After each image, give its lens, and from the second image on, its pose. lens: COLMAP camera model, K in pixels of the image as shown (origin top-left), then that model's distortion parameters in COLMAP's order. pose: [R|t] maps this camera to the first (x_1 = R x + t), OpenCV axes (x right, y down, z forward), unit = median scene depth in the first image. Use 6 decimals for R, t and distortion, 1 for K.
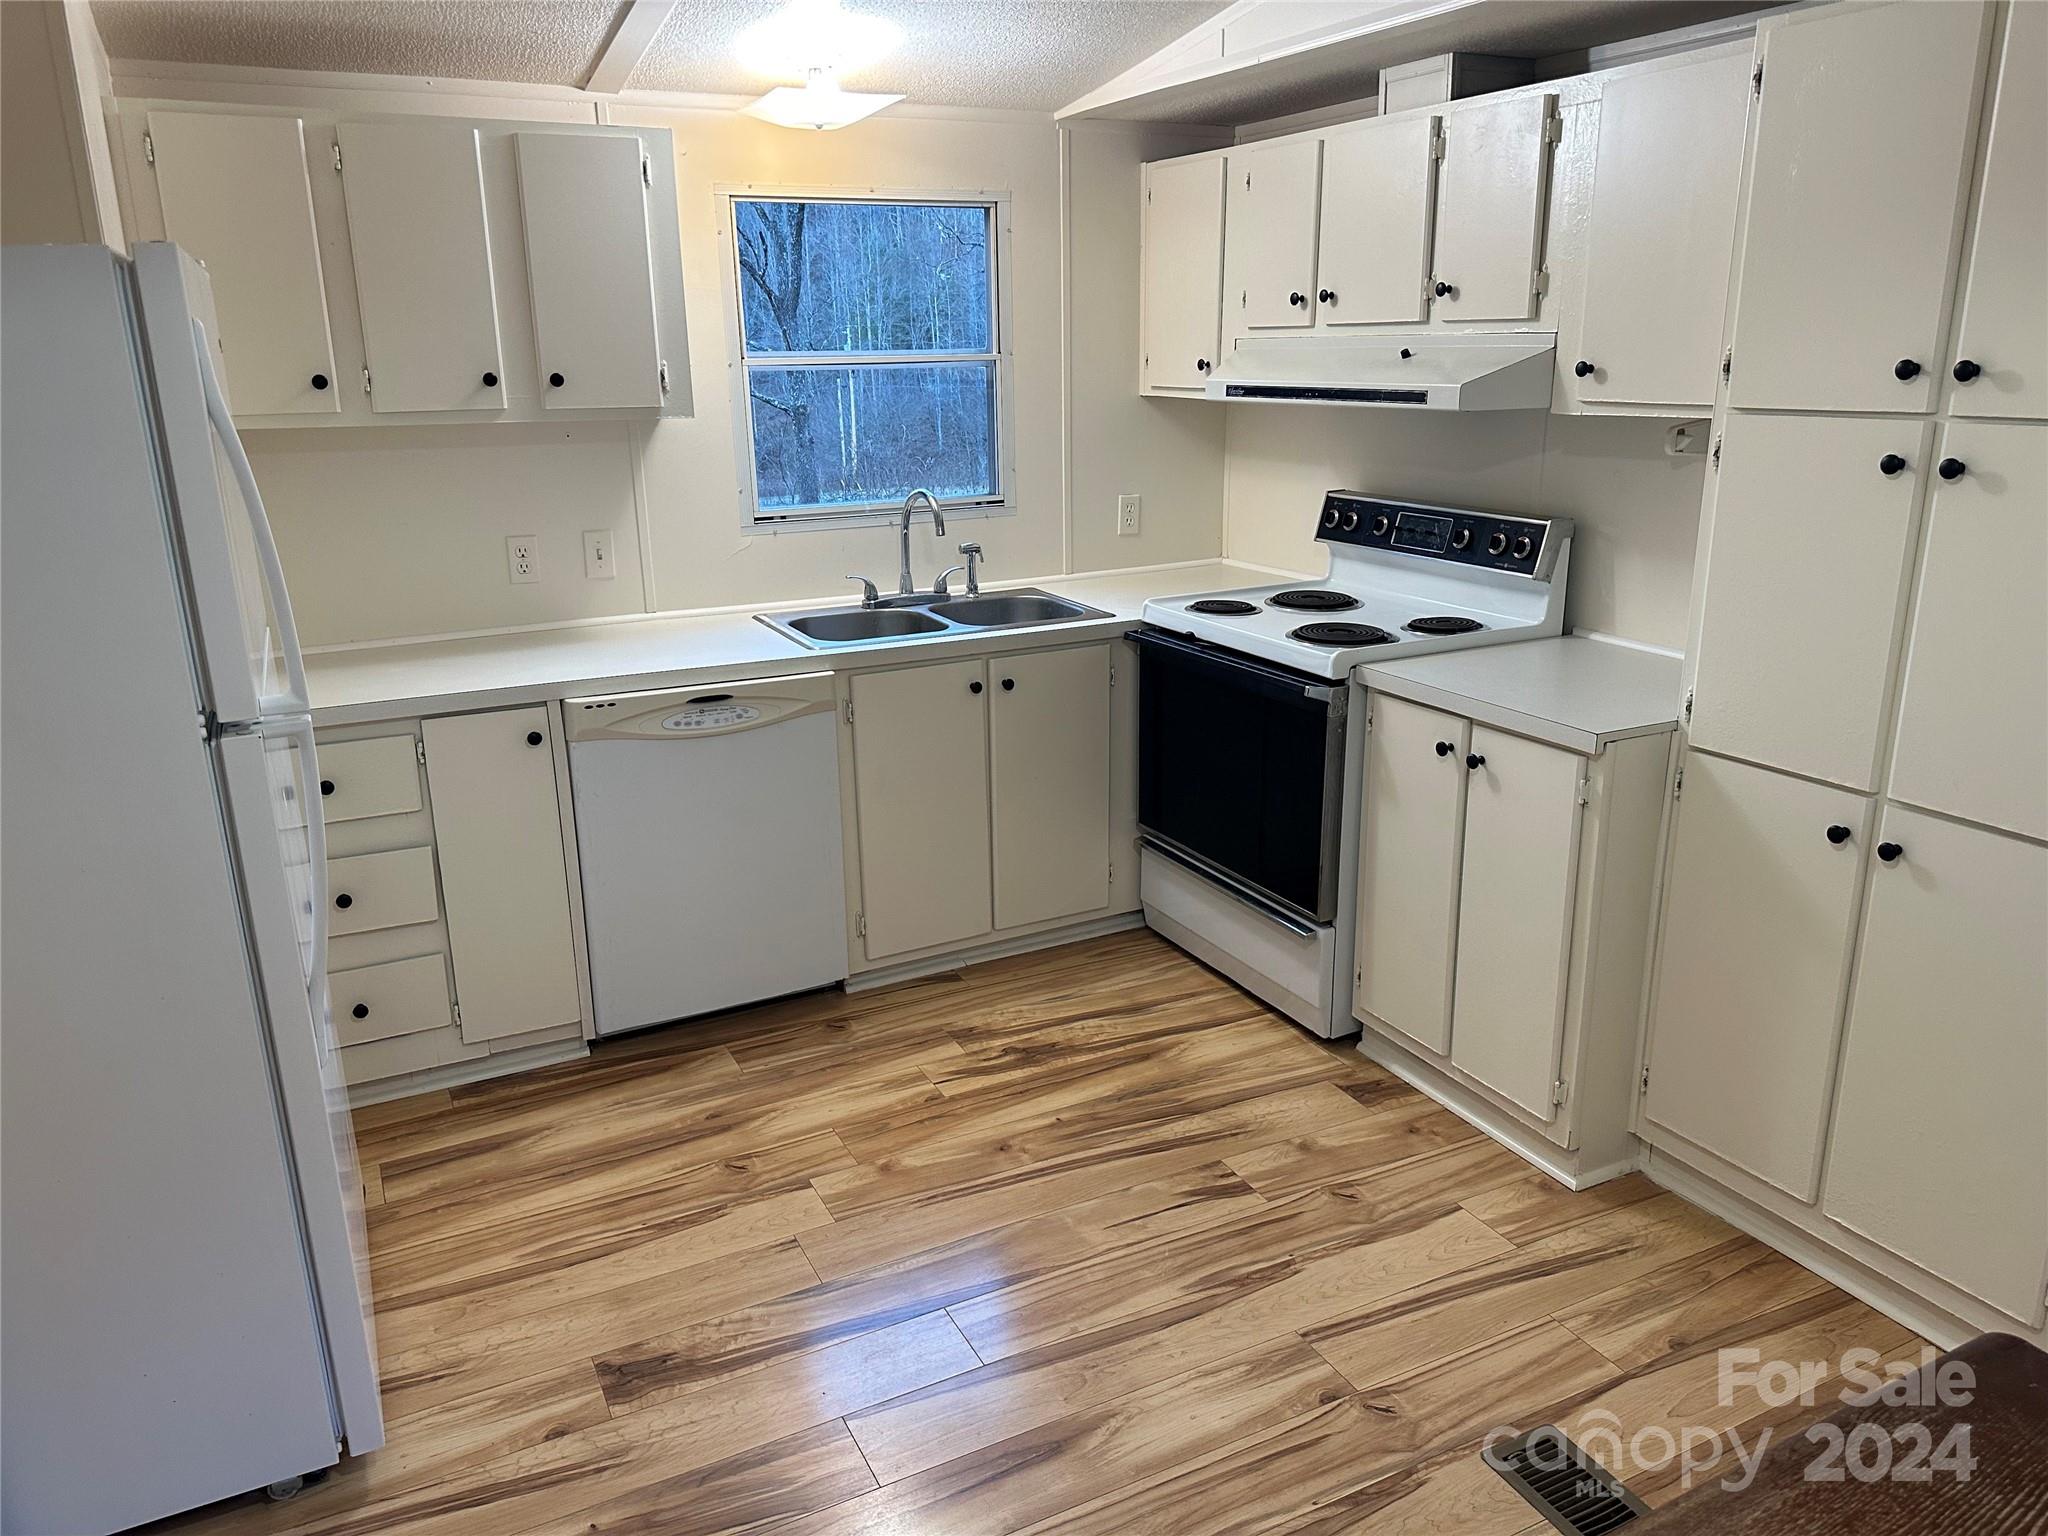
lens RADIAL K [[1436.3, 0, 1018.0], [0, 1436.3, 736.5], [0, 0, 1]] dist [0.179319, -0.310980]
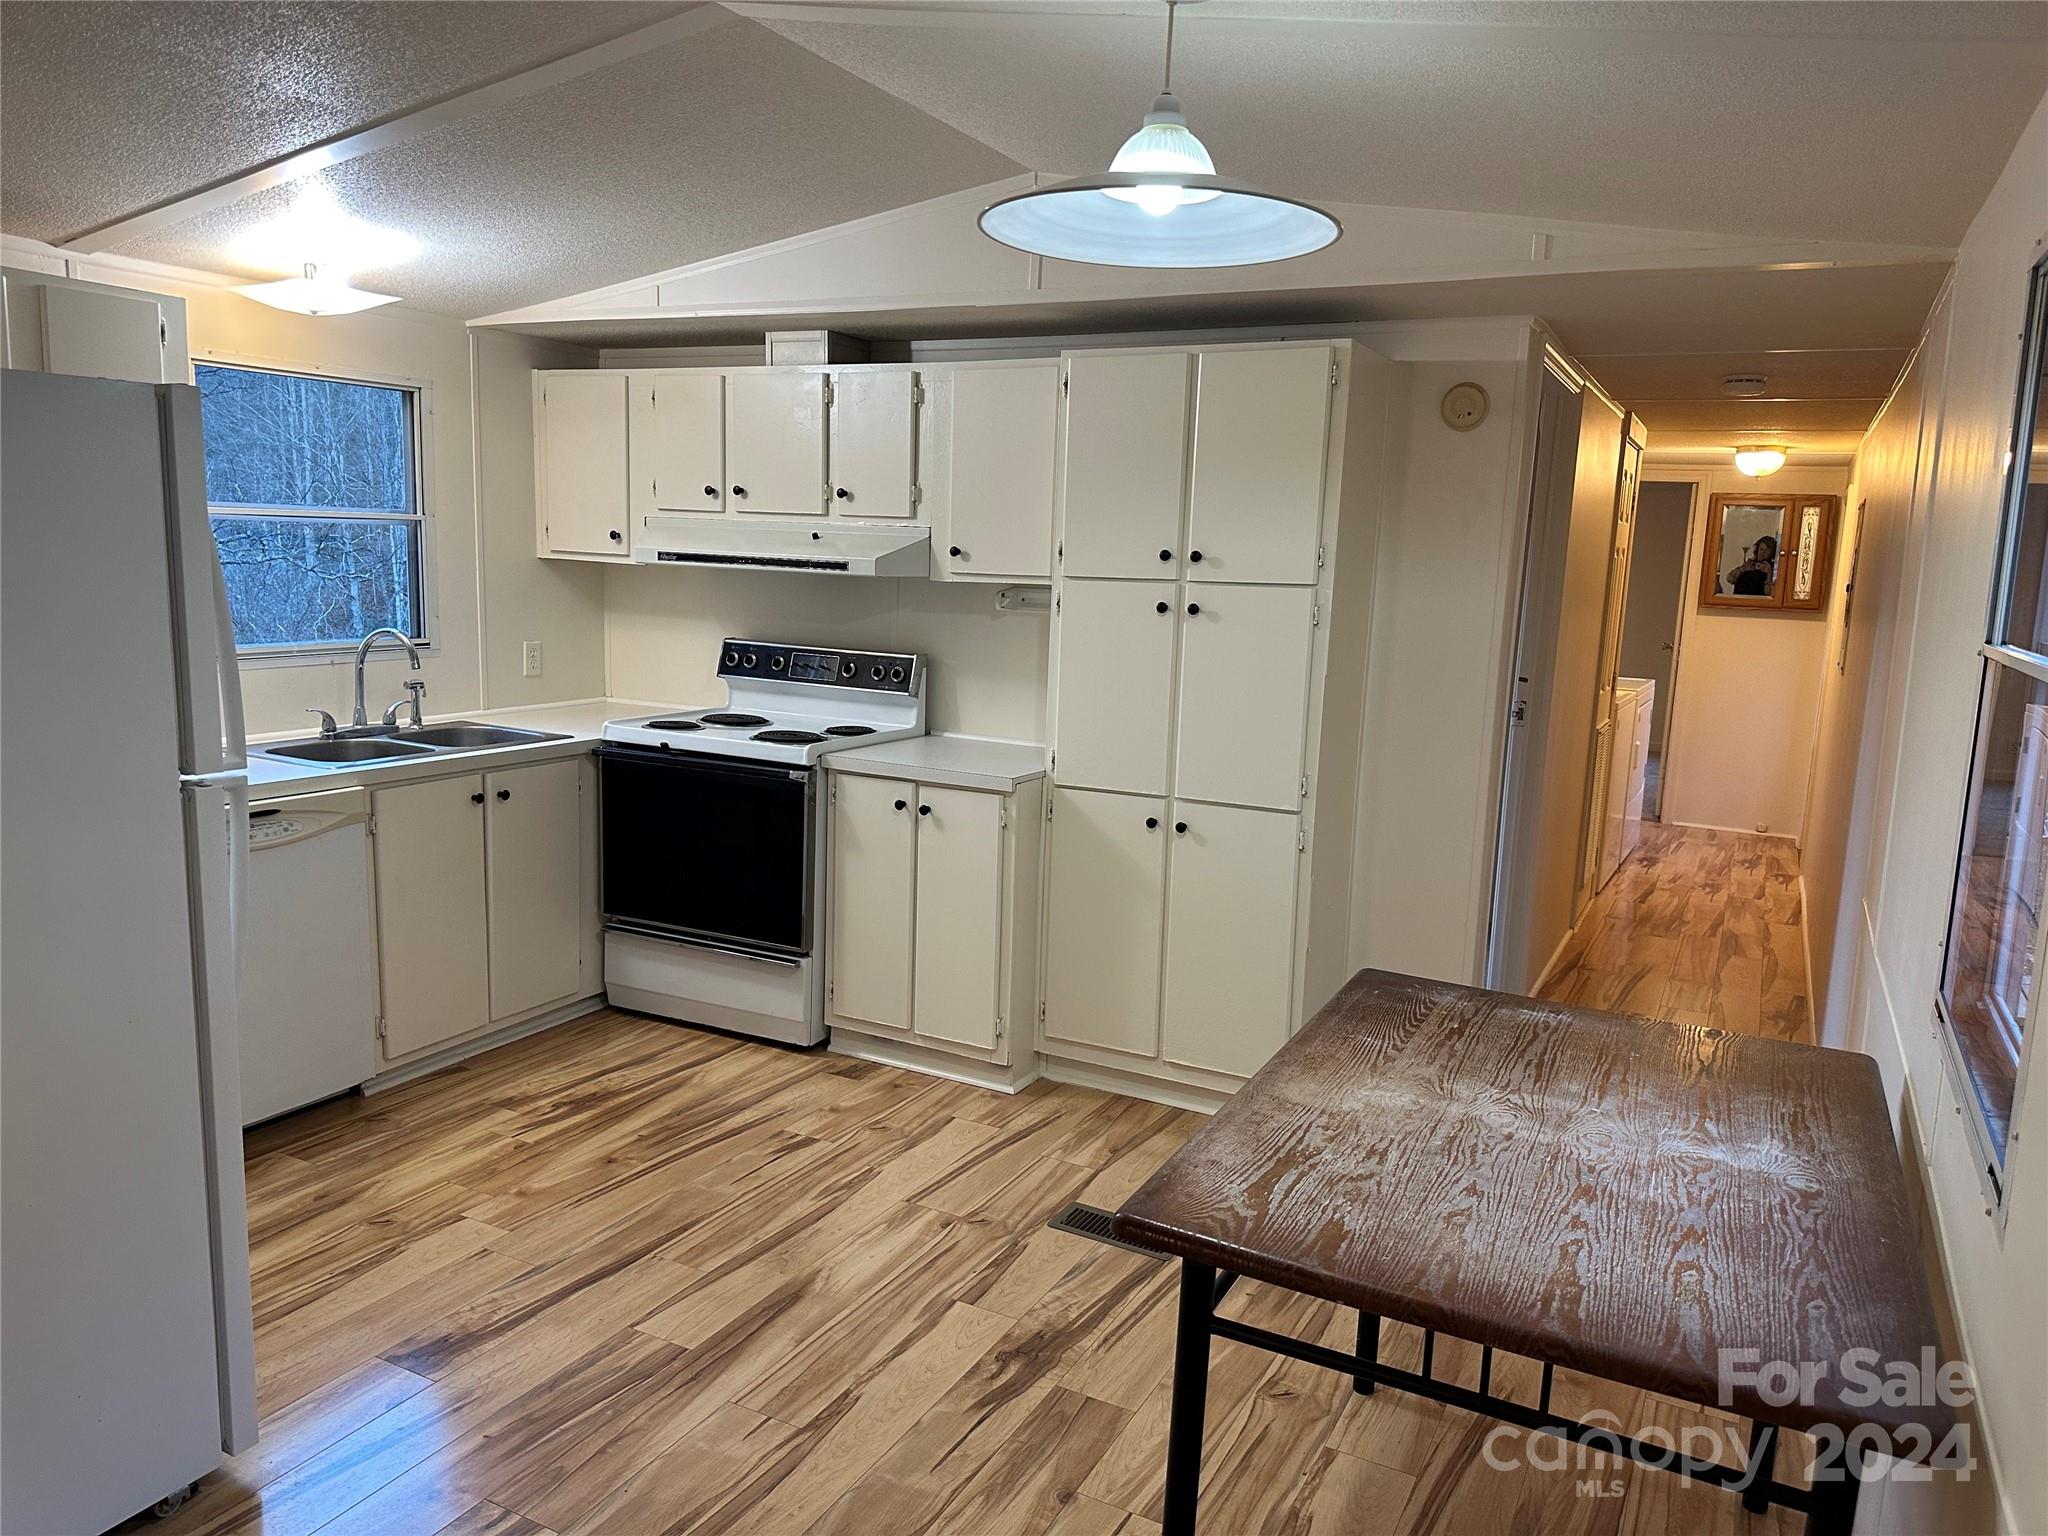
lens RADIAL K [[1436.3, 0, 1018.0], [0, 1436.3, 736.5], [0, 0, 1]] dist [0.179319, -0.310980]
pose [[0.812131, -0.030794, 0.582662, -0.387698], [0.106952, 0.989543, -0.096775, 0.081225], [-0.573590, 0.140911, 0.806932, -0.193561]]
